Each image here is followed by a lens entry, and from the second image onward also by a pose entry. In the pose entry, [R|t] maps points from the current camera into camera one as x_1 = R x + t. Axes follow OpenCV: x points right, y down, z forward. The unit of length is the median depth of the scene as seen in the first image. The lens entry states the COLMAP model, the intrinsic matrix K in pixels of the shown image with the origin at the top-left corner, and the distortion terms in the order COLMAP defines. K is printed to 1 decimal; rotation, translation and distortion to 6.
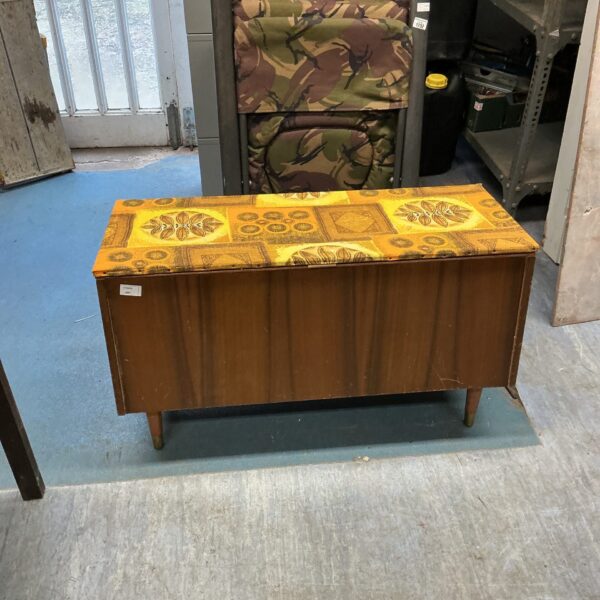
lens RADIAL K [[701.3, 0, 300.0], [0, 701.3, 300.0], [0, 0, 1]] dist [0.012321, -0.017917]
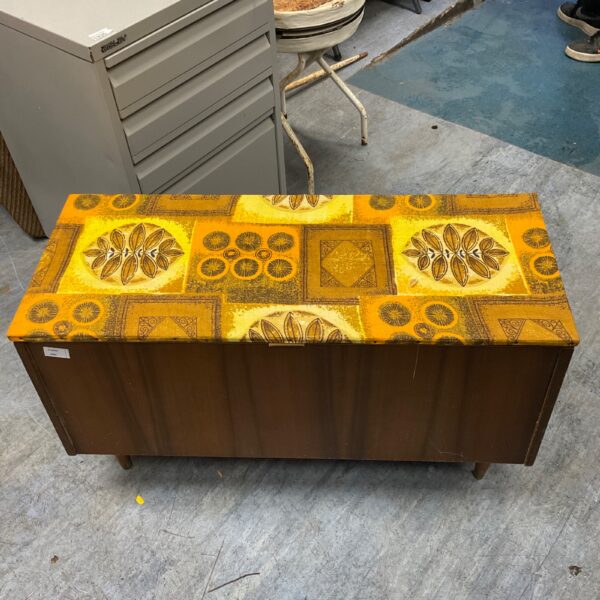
lens RADIAL K [[701.3, 0, 300.0], [0, 701.3, 300.0], [0, 0, 1]] dist [0.012321, -0.017917]
pose [[0.987260, 0.091537, -0.130152, 0.135930], [-0.049615, 0.954272, 0.294795, -0.310279], [0.151185, -0.284581, 0.946655, 0.254214]]
